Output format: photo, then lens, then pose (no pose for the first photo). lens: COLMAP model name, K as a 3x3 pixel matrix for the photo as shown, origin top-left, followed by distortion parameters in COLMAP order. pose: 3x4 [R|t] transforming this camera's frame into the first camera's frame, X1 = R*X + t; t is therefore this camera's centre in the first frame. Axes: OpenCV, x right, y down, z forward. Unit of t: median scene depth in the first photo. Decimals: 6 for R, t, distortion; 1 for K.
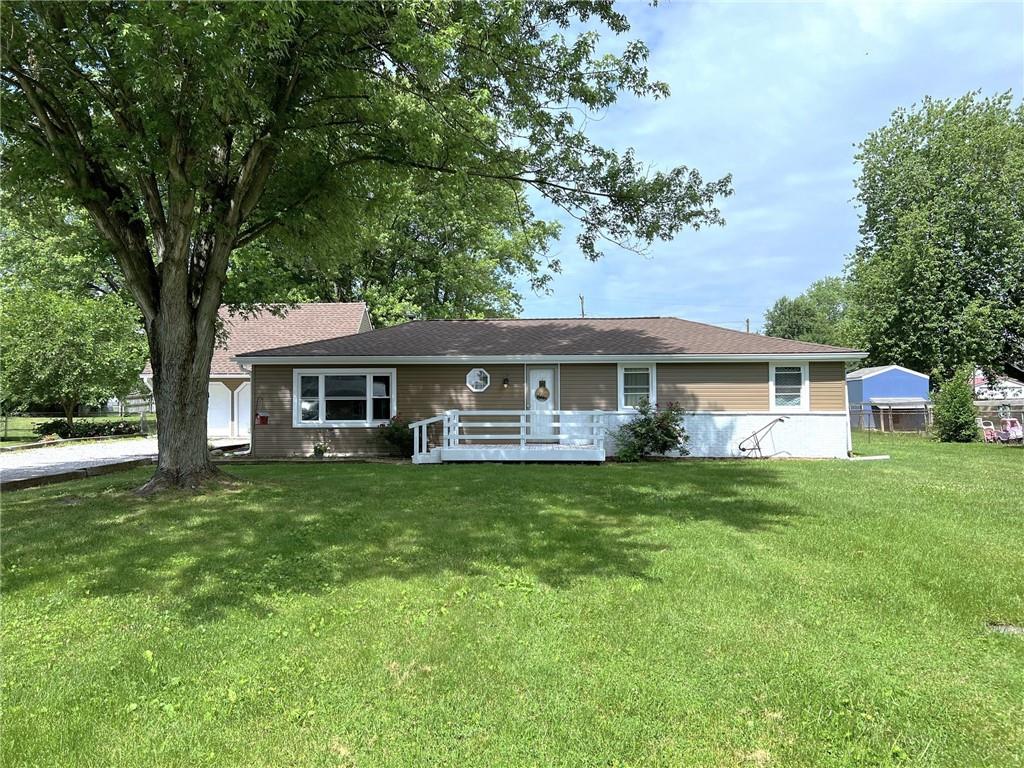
lens RADIAL K [[687.4, 0, 512.4], [0, 687.4, 385.1], [0, 0, 1]] dist [0.004313, -0.001305]
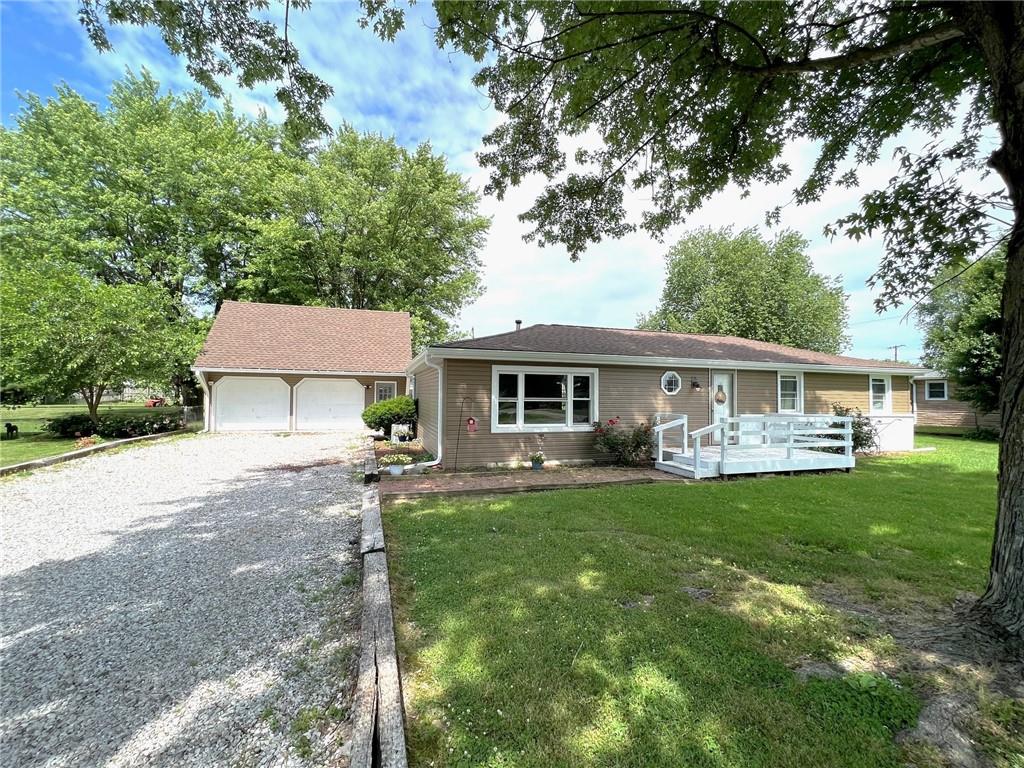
lens RADIAL K [[412.6, 0, 510.7], [0, 412.6, 387.0], [0, 0, 1]] dist [0.002656, 0.000242]
pose [[0.954424, 0.021158, 0.297703, -0.447712], [-0.021944, 0.999759, -0.000700, 0.003839], [-0.297646, -0.005864, 0.954658, 0.497511]]
